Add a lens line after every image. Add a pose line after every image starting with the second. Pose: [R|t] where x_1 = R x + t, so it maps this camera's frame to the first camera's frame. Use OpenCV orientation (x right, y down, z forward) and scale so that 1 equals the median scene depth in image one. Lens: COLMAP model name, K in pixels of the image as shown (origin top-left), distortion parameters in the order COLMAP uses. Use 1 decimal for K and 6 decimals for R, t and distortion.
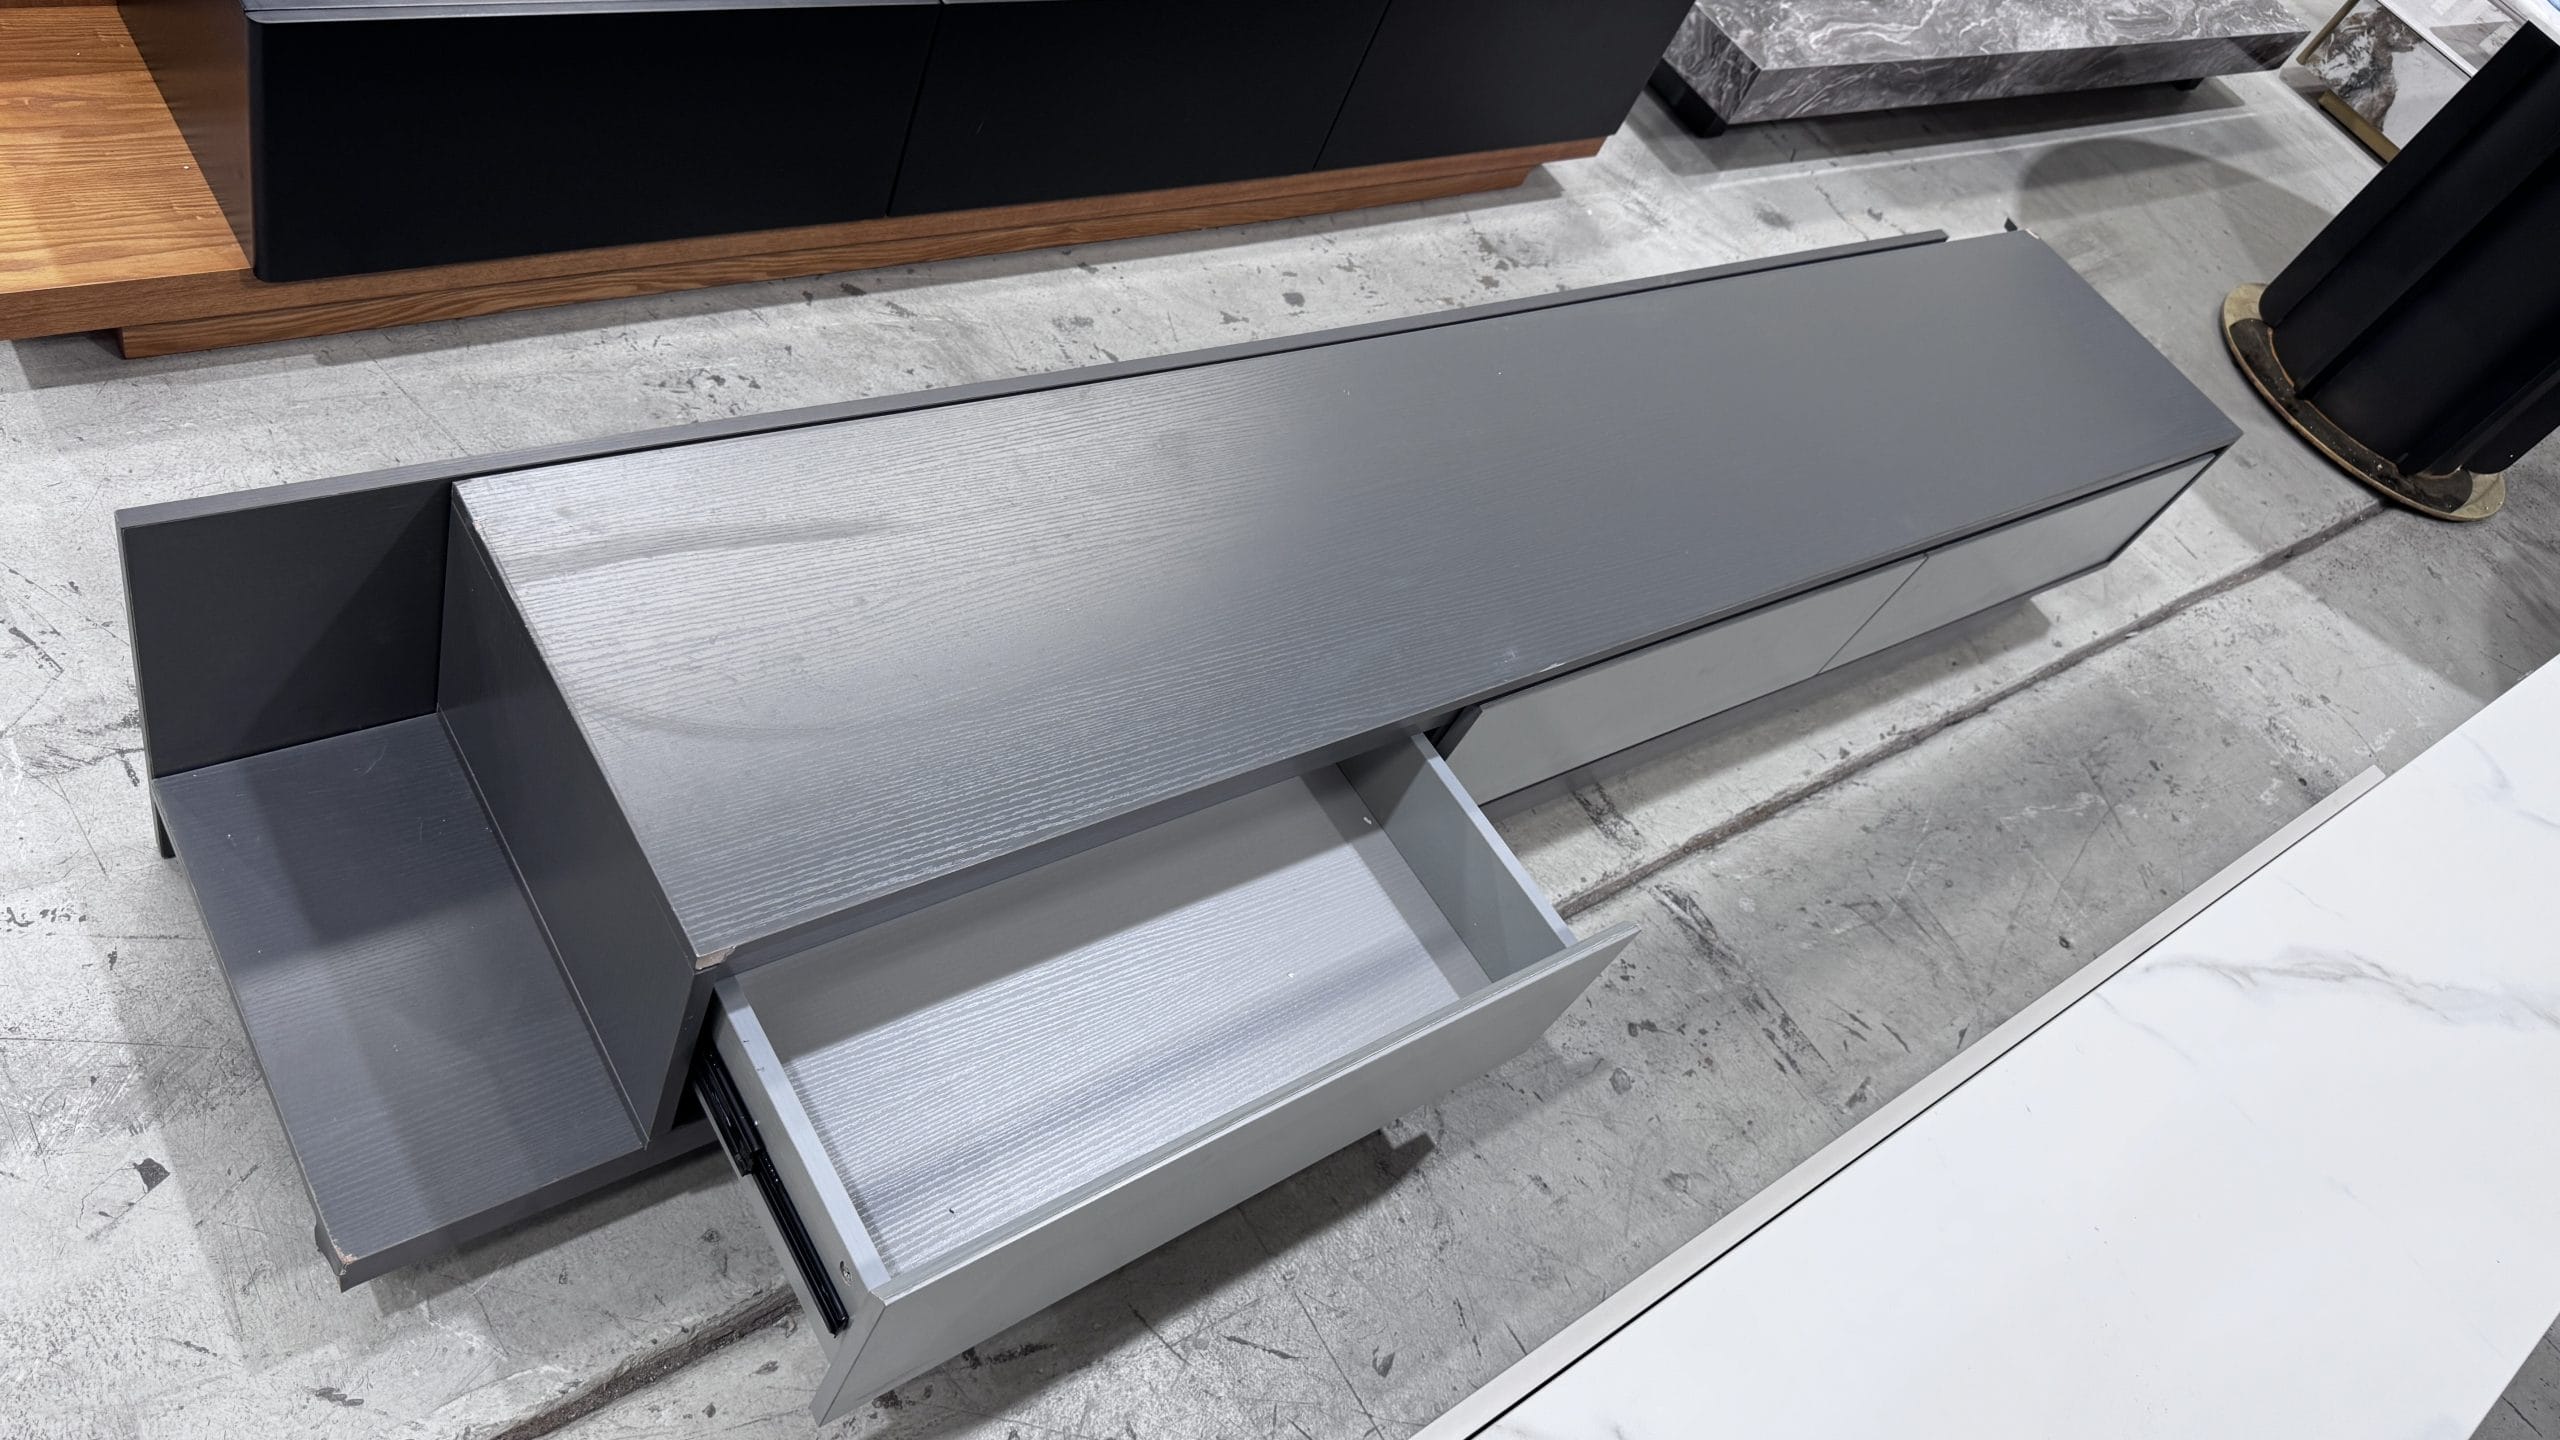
lens RADIAL K [[1832.1, 0, 1280.0], [0, 1832.1, 720.0], [0, 0, 1]] dist [0.033188, -0.040171]
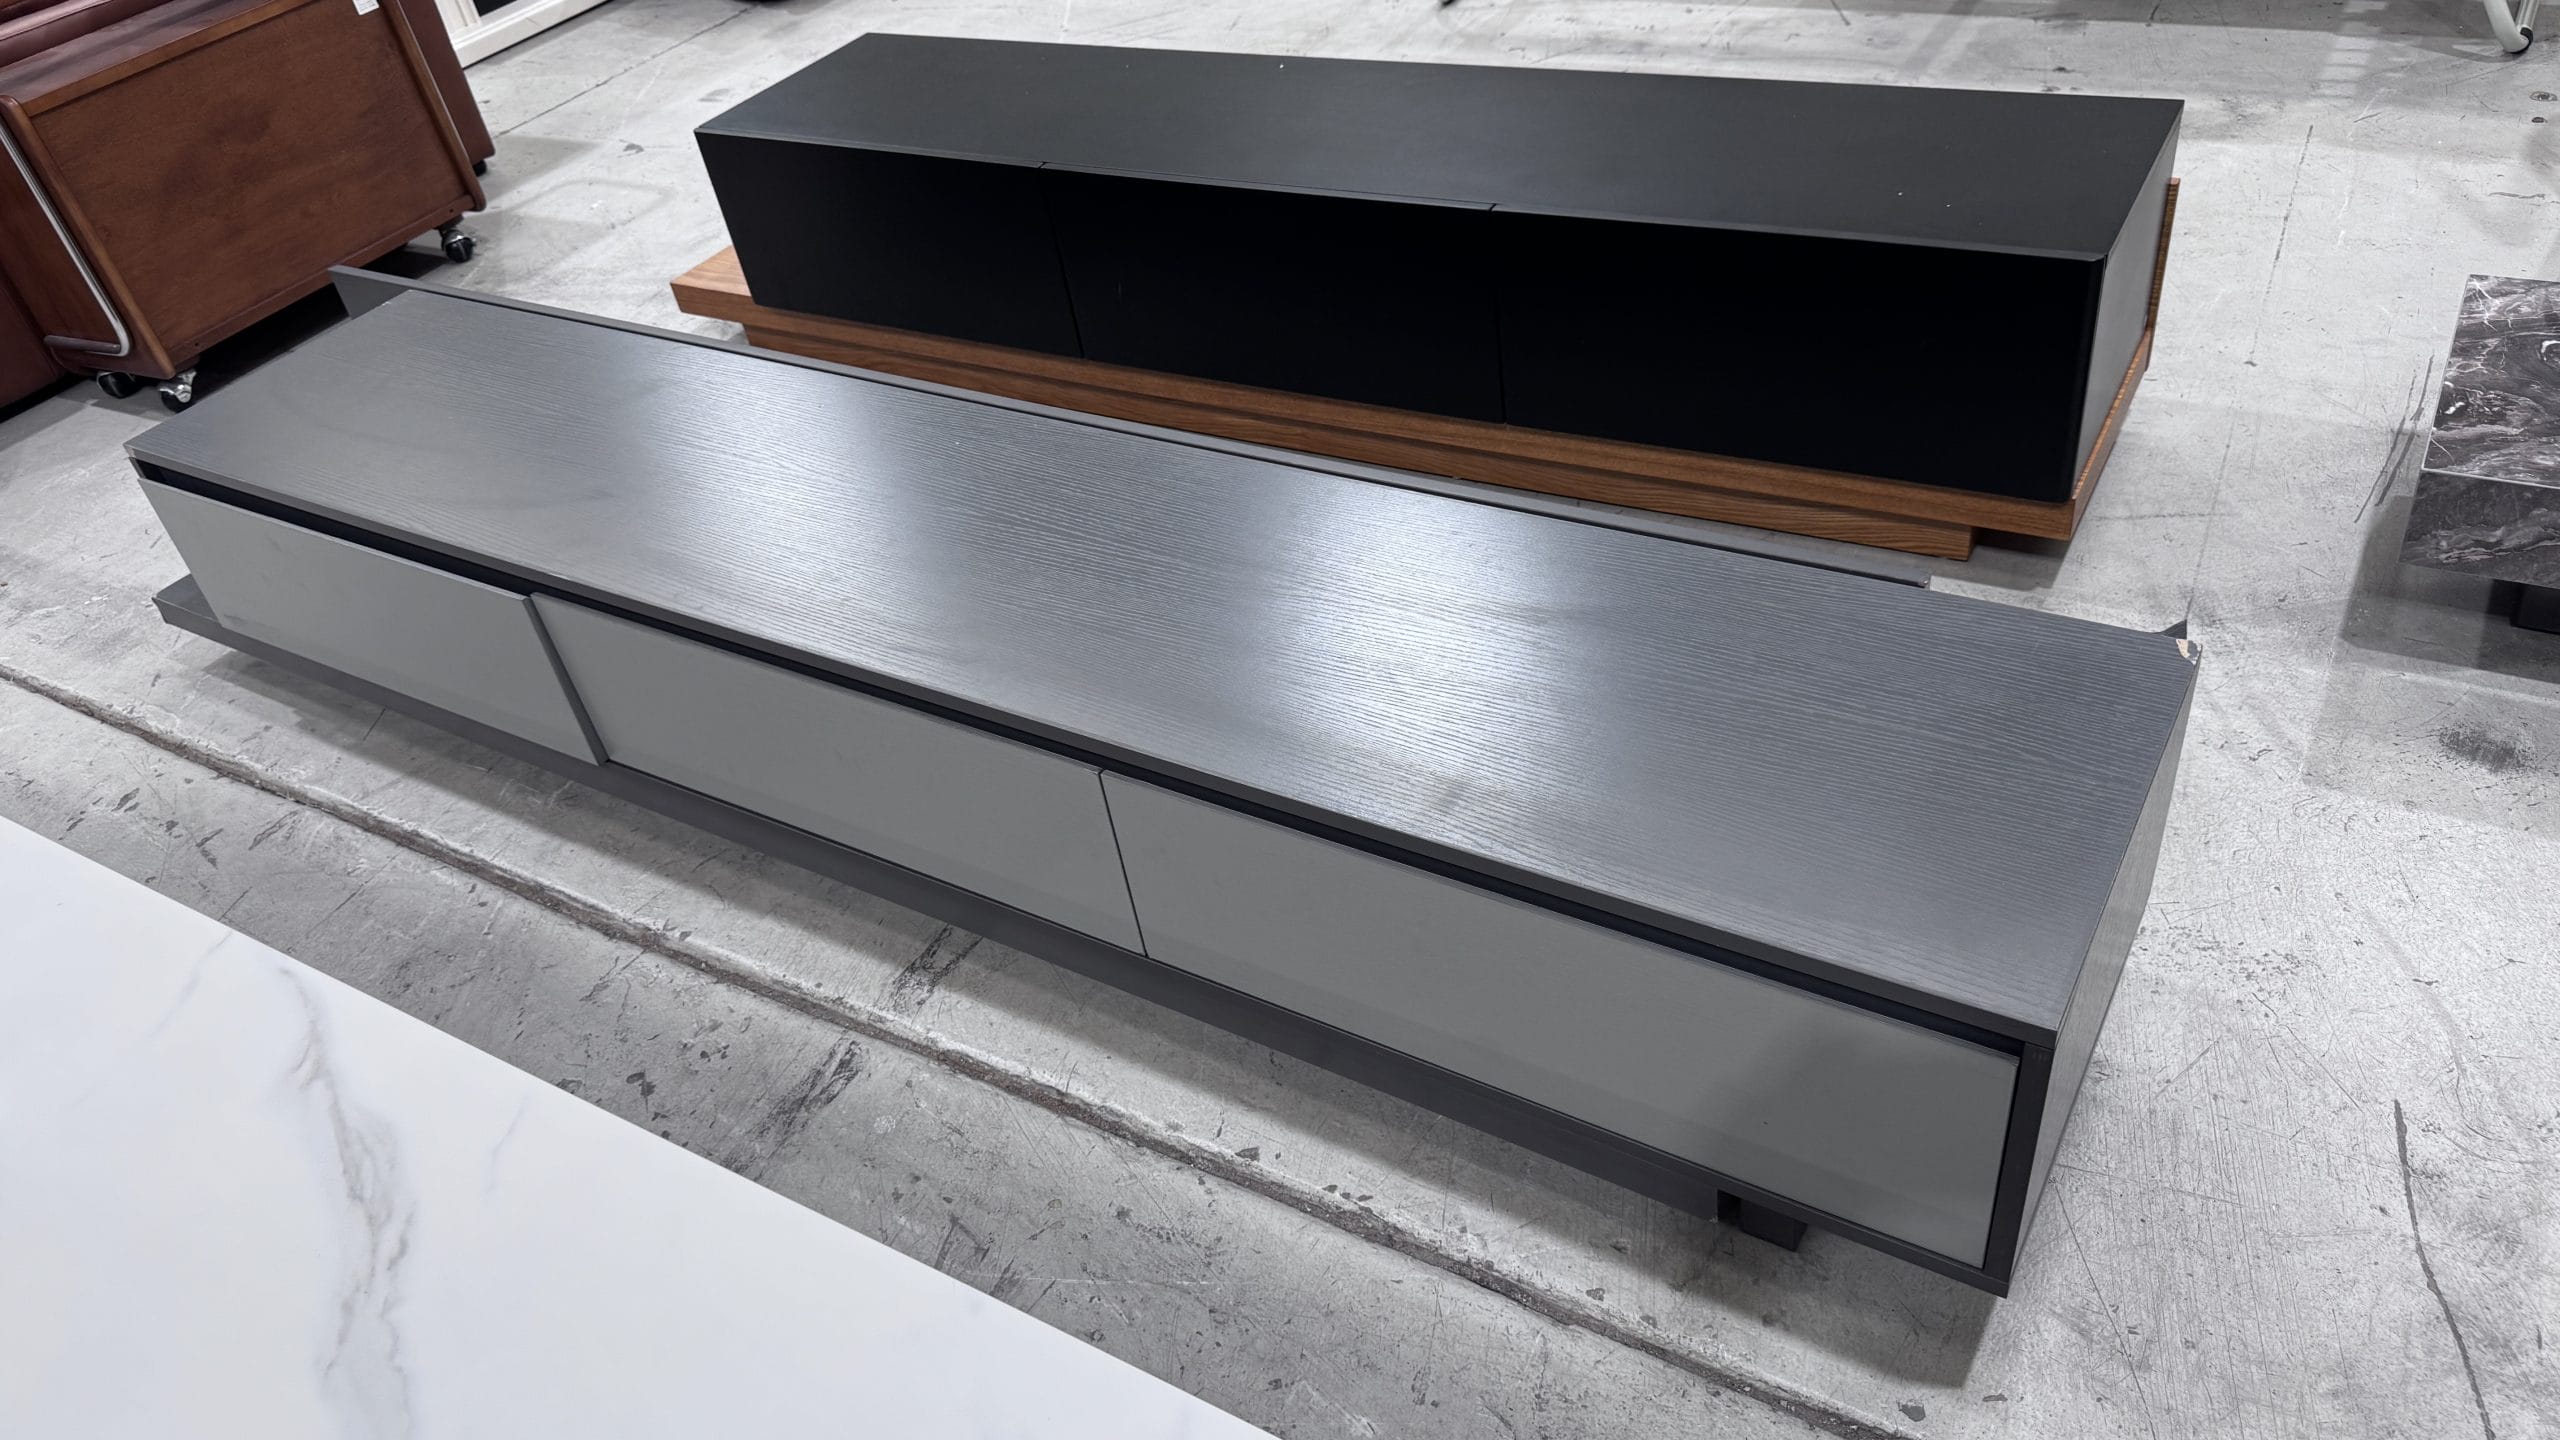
lens RADIAL K [[1832.1, 0, 1280.0], [0, 1832.1, 720.0], [0, 0, 1]] dist [0.033188, -0.040171]
pose [[0.299617, 0.194436, -0.934036, 0.979547], [-0.520717, 0.853663, 0.010671, -0.141069], [0.799427, 0.483171, 0.357018, 0.744078]]
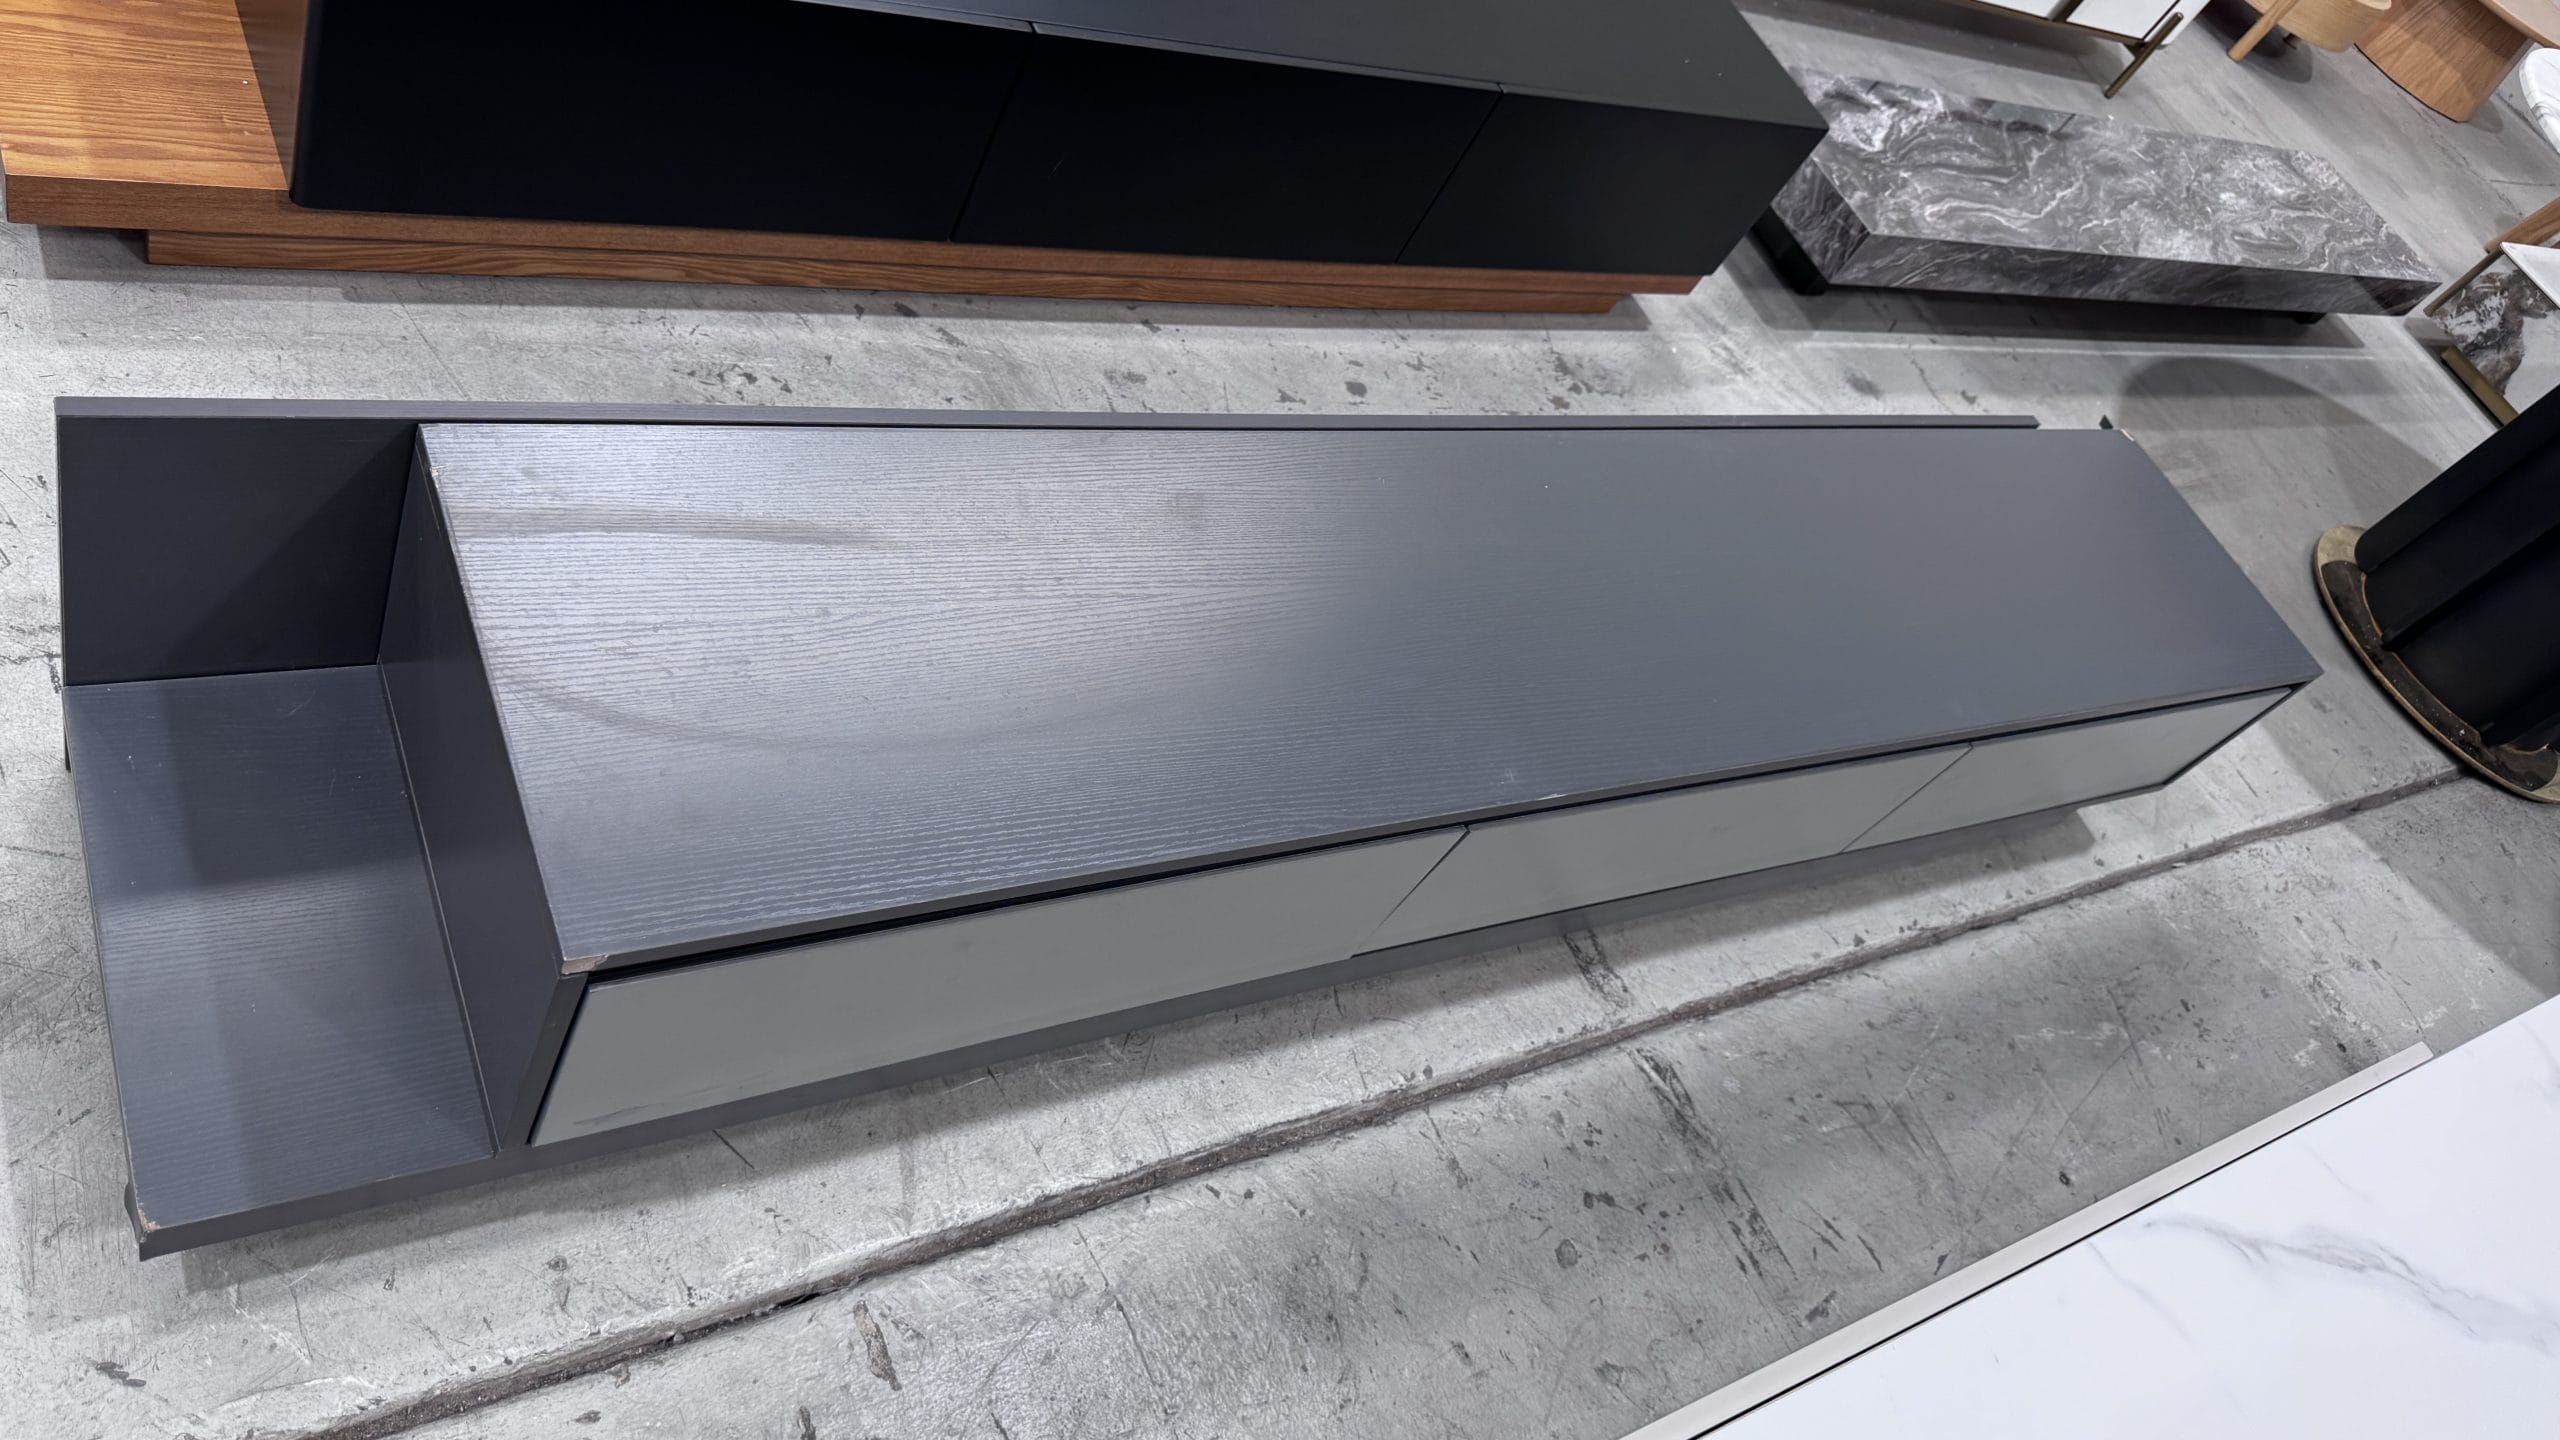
lens RADIAL K [[1799.8, 0, 1276.9], [0, 1799.8, 726.4], [0, 0, 1]] dist [0.034805, -0.041528]
pose [[0.987798, 0.151758, -0.034983, 0.028089], [-0.153442, 0.986794, -0.051890, 0.003394], [0.026646, 0.056625, 0.998040, 0.058591]]
